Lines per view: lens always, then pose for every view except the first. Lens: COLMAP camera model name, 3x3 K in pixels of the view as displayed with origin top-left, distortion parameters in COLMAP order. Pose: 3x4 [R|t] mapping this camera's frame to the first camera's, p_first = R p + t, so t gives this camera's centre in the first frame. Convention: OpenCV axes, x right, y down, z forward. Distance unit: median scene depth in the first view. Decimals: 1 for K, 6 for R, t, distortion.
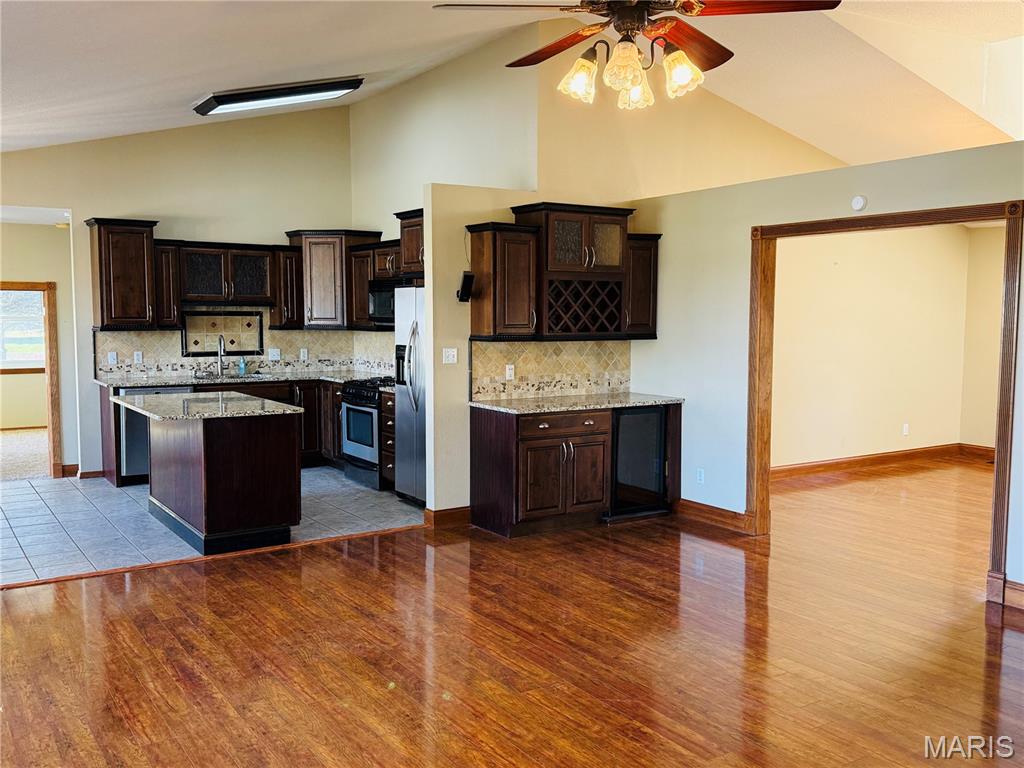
lens RADIAL K [[912.0, 0, 521.9], [0, 912.0, 391.2], [0, 0, 1]] dist [0.093364, -0.118122]
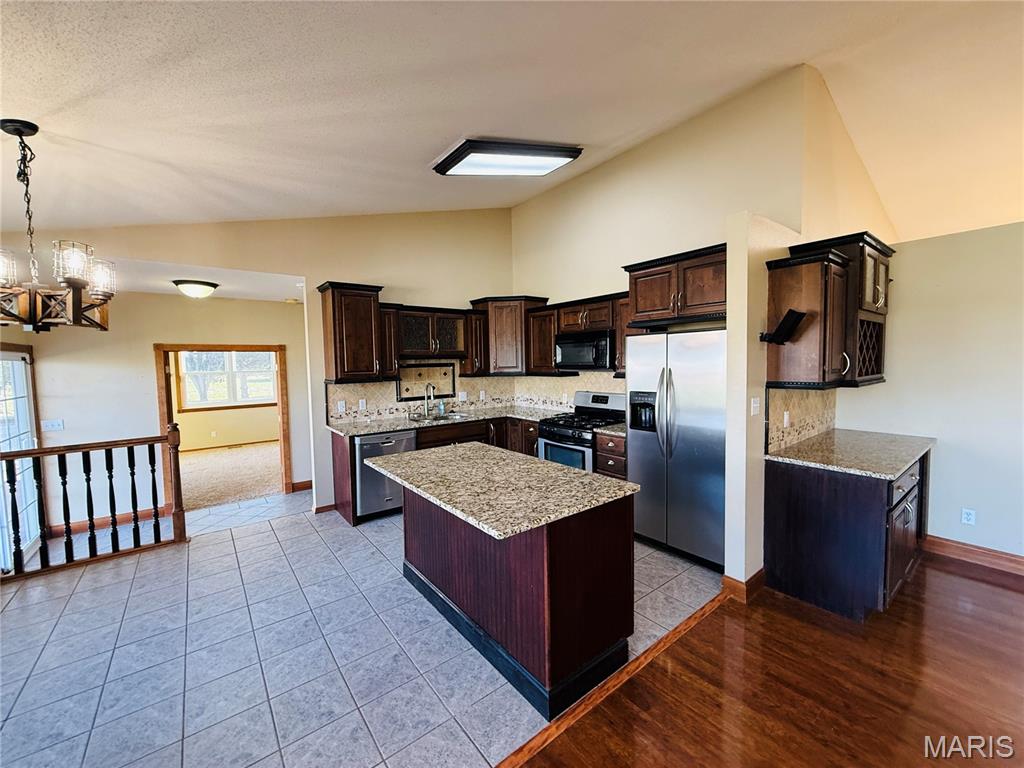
lens RADIAL K [[404.9, 0, 511.7], [0, 404.9, 383.1], [0, 0, 1]] dist [0.001133, -0.000574]
pose [[0.997100, -0.026041, 0.071510, -0.305251], [0.028291, 0.999130, -0.030642, -0.049510], [-0.070650, 0.032576, 0.996969, 0.548780]]
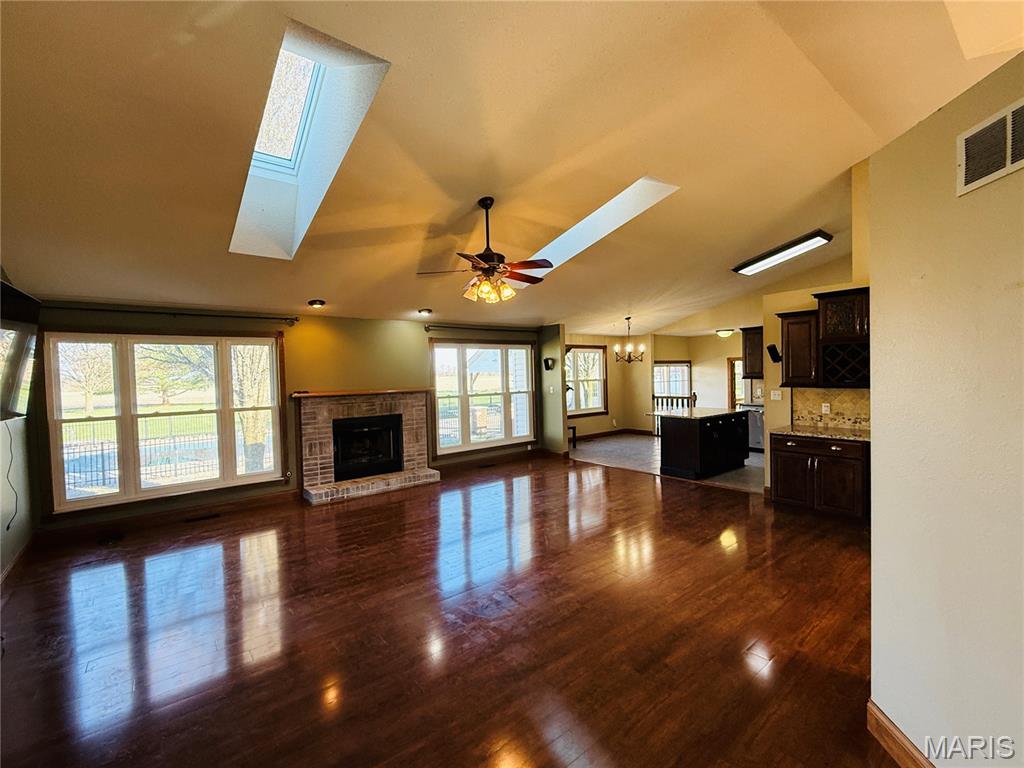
lens RADIAL K [[449.7, 0, 509.8], [0, 449.7, 383.9], [0, 0, 1]] dist [-0.001311, 0.001206]
pose [[0.088743, 0.016312, -0.995921, 0.610085], [-0.061828, 0.998028, 0.010837, -0.033807], [0.994134, 0.060614, 0.089576, 0.391342]]
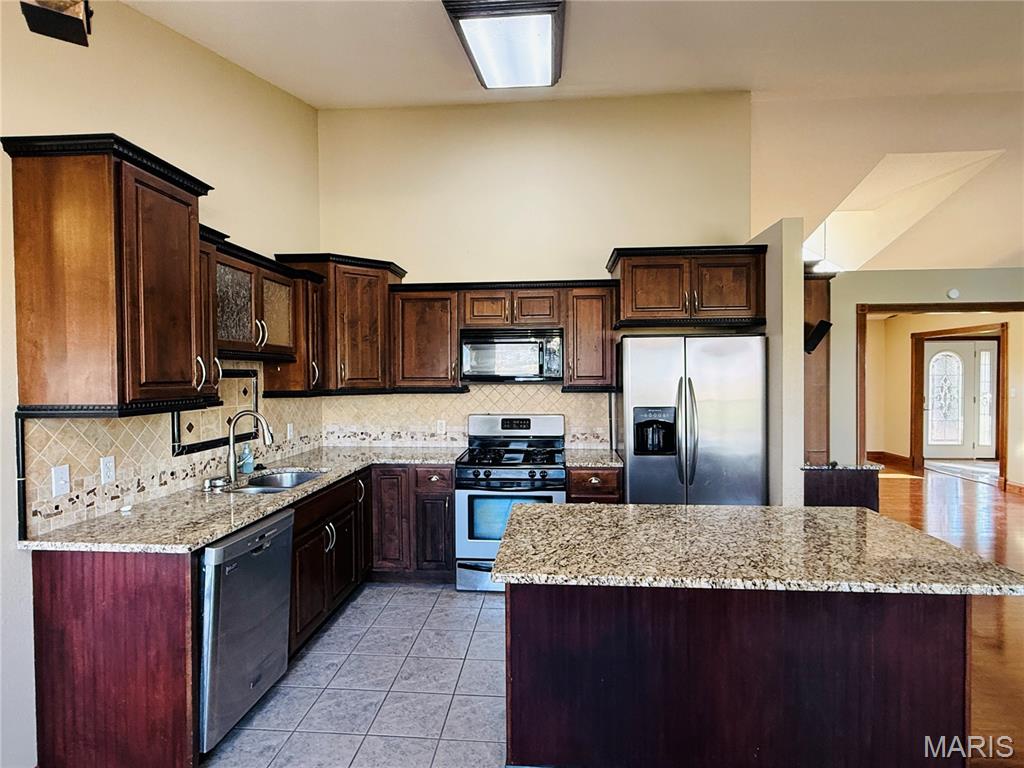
lens RADIAL K [[533.6, 0, 514.1], [0, 533.6, 383.4], [0, 0, 1]] dist [0.000425, -0.001200]
pose [[0.620113, -0.020378, 0.784248, -0.578409], [0.076902, 0.996427, -0.034916, -0.063434], [-0.780735, 0.081962, 0.619464, 0.786455]]
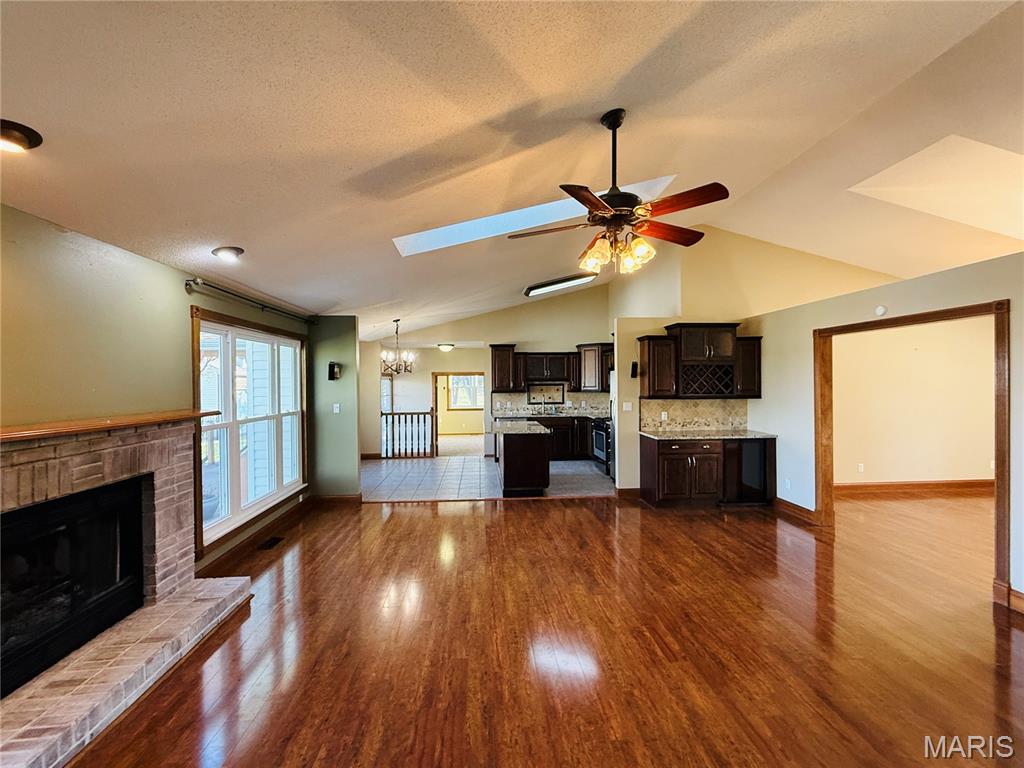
lens RADIAL K [[449.7, 0, 515.0], [0, 449.7, 383.5], [0, 0, 1]] dist [-0.001311, 0.001206]
pose [[0.872287, -0.007469, -0.488937, 0.152657], [-0.033299, 0.996655, -0.074633, -0.007998], [0.487859, 0.081382, 0.869121, 0.063186]]
